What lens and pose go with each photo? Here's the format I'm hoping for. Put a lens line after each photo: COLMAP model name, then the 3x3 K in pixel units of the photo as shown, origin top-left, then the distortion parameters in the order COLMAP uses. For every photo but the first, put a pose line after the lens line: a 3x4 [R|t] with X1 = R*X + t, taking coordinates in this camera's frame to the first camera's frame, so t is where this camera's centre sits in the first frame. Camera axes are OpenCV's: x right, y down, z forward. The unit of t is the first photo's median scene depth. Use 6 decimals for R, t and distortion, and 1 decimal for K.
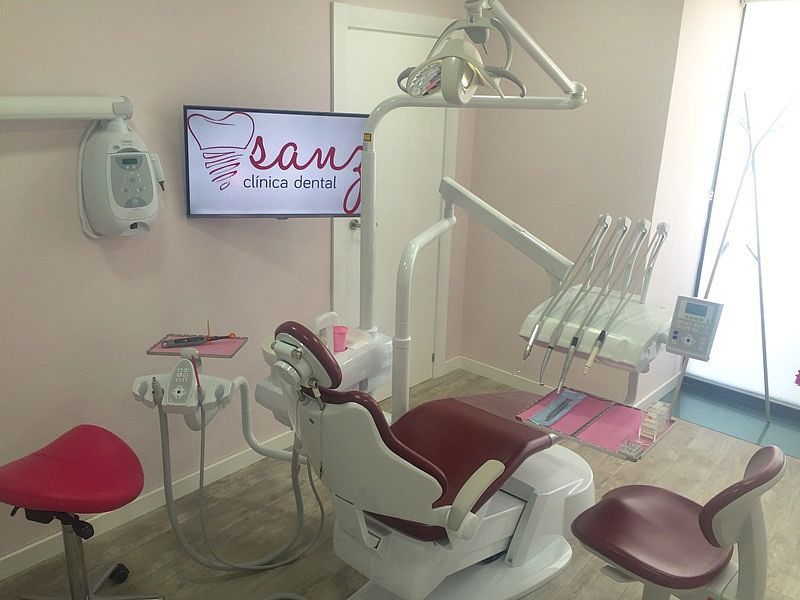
lens RADIAL K [[683.5, 0, 400.0], [0, 683.5, 300.0], [0, 0, 1]] dist [0.101776, -0.169629]
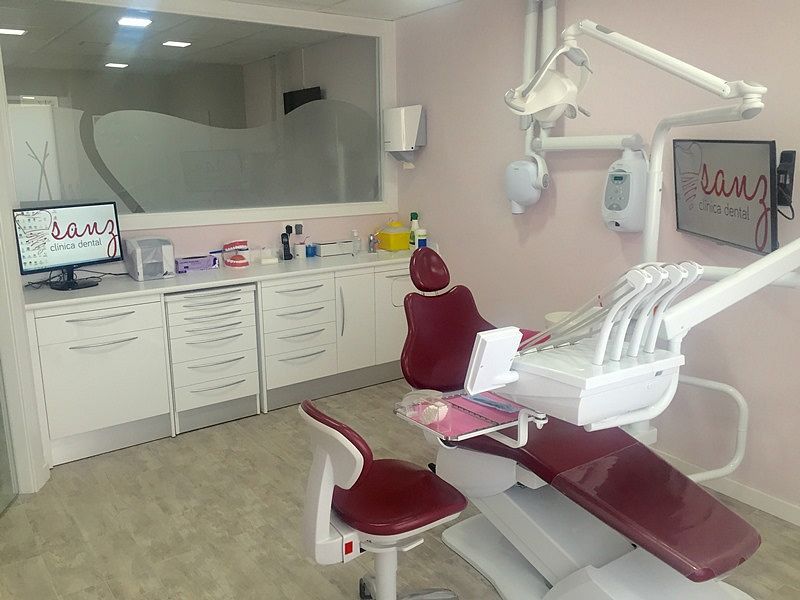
lens RADIAL K [[683.5, 0, 400.0], [0, 683.5, 300.0], [0, 0, 1]] dist [0.101776, -0.169629]
pose [[-0.241241, 0.174935, -0.954568, 1.038165], [-0.296353, 0.923355, 0.244111, -0.167276], [0.924109, 0.341778, -0.170909, 0.836114]]
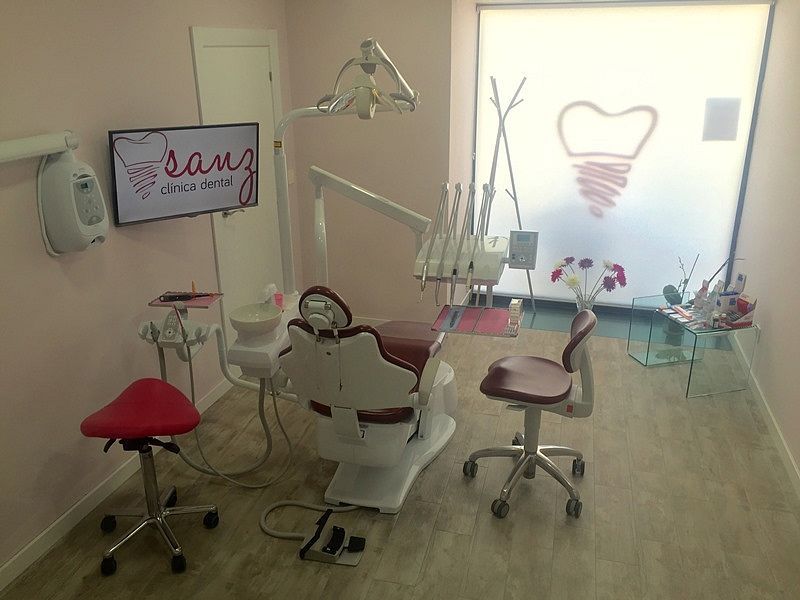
lens RADIAL K [[683.5, 0, 400.0], [0, 683.5, 300.0], [0, 0, 1]] dist [0.101776, -0.169629]
pose [[0.907231, -0.184338, 0.378088, -0.354695], [0.163915, 0.982735, 0.085818, -0.022218], [-0.387380, -0.015882, 0.921783, -0.260824]]
